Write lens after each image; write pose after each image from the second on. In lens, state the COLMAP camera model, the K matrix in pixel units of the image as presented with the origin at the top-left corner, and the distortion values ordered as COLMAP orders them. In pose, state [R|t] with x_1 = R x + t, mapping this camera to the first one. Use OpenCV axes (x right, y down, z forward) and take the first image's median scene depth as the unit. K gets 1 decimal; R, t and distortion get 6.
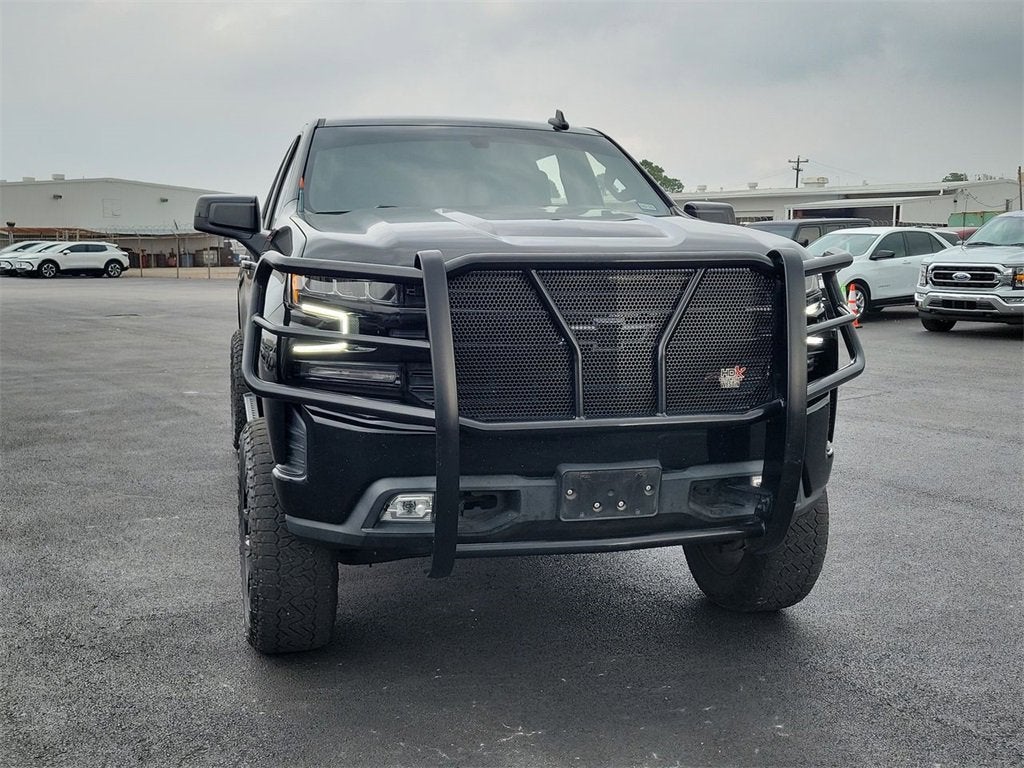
lens RADIAL K [[1123.2, 0, 489.0], [0, 1123.2, 384.9], [0, 0, 1]] dist [0.008512, 0.009050]
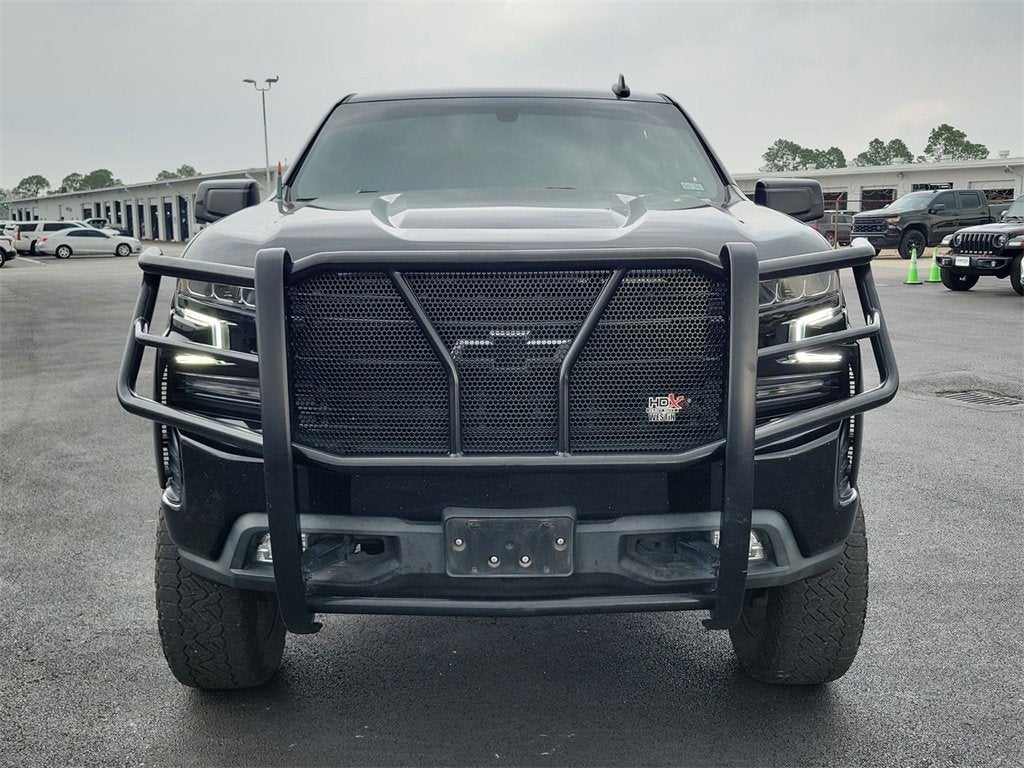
lens RADIAL K [[1123.2, 0, 489.0], [0, 1123.2, 384.9], [0, 0, 1]] dist [0.008512, 0.009050]
pose [[0.968971, 0.026926, -0.245702, 0.287222], [-0.021438, 0.999458, 0.024986, -0.039563], [0.246241, -0.018943, 0.969023, 0.208938]]
